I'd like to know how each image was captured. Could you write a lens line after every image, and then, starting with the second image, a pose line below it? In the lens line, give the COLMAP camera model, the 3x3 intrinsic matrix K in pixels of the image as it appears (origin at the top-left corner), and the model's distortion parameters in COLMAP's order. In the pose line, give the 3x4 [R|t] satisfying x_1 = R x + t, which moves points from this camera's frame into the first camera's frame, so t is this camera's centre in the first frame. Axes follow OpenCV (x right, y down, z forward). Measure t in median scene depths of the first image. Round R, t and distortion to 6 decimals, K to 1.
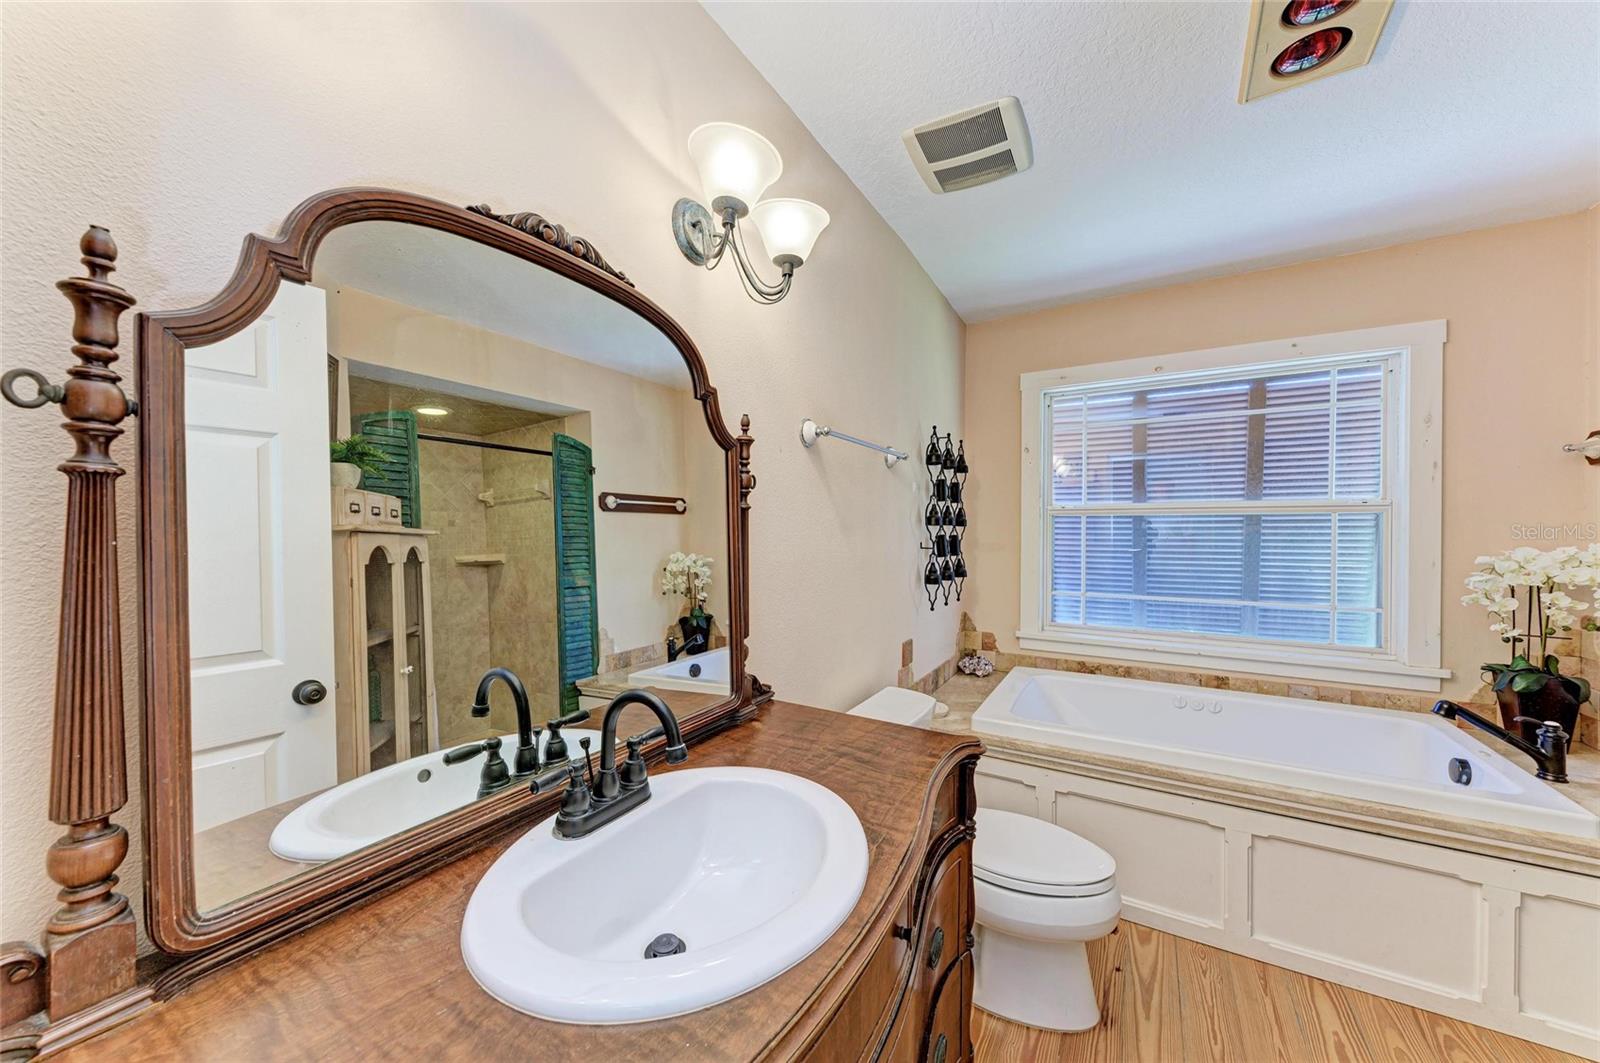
lens RADIAL K [[562.7, 0, 802.8], [0, 562.7, 535.4], [0, 0, 1]] dist [0.015077, -0.005301]
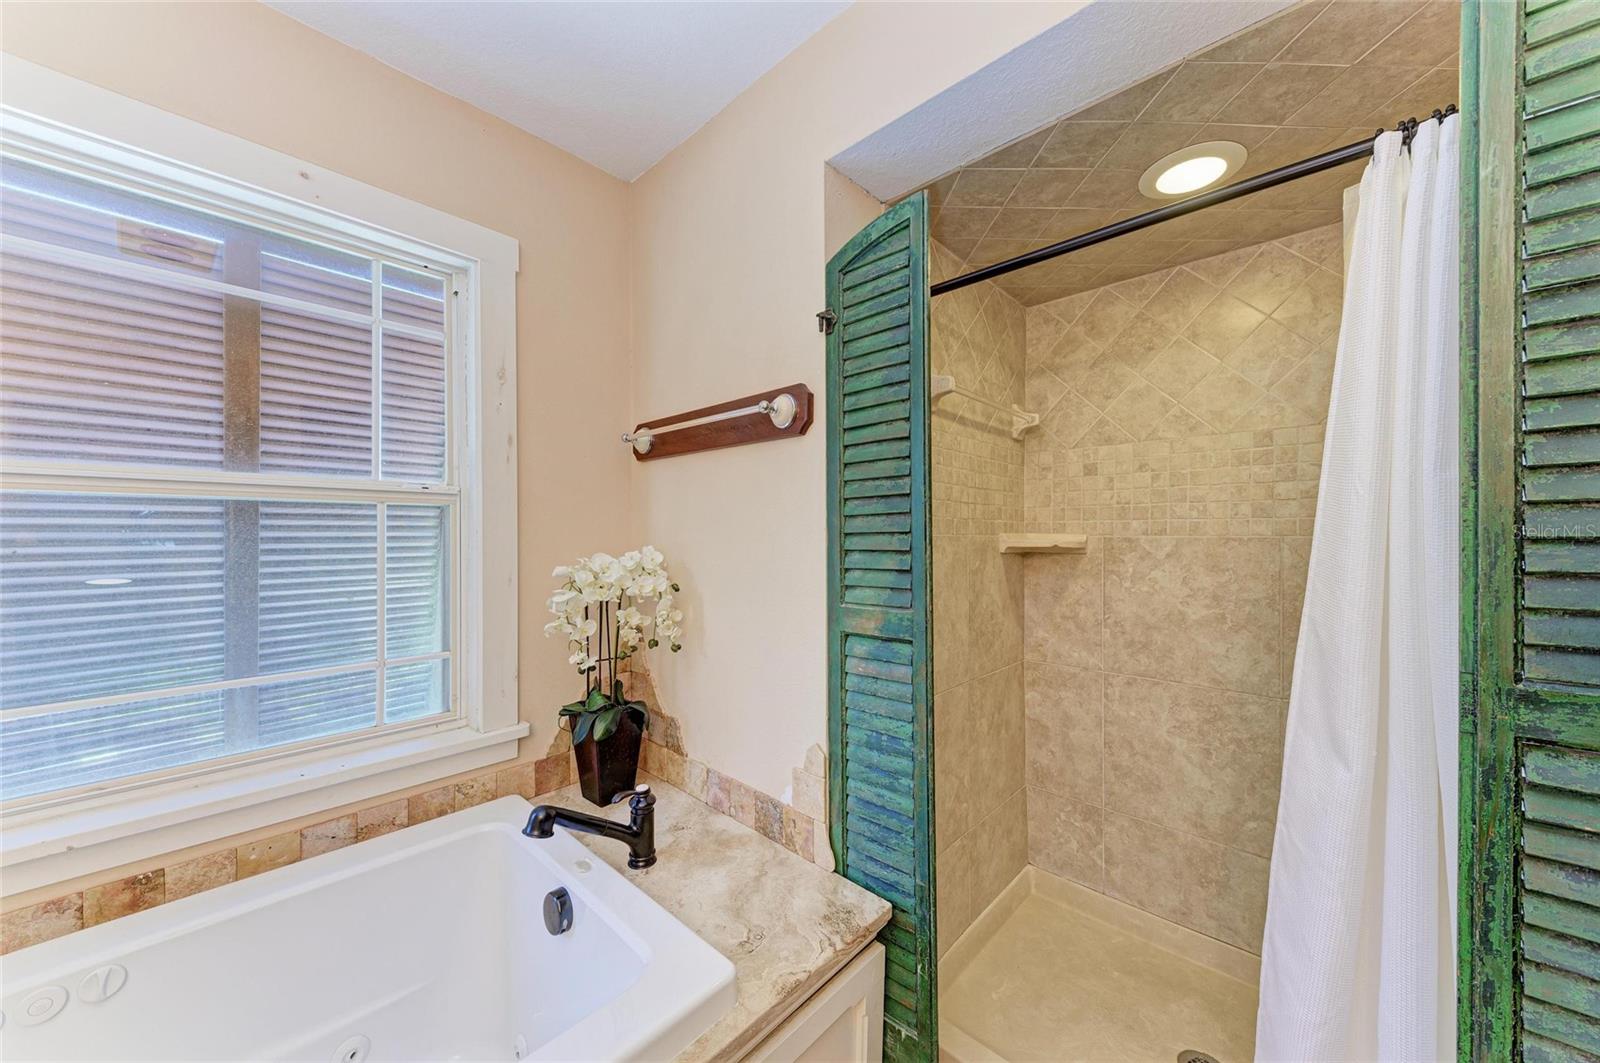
lens RADIAL K [[562.7, 0, 802.8], [0, 562.7, 535.4], [0, 0, 1]] dist [0.015077, -0.005301]
pose [[0.198827, -0.004268, 0.980025, 0.499029], [0.007660, 0.999967, 0.002801, -0.003871], [-0.980005, 0.006950, 0.198853, 0.508572]]
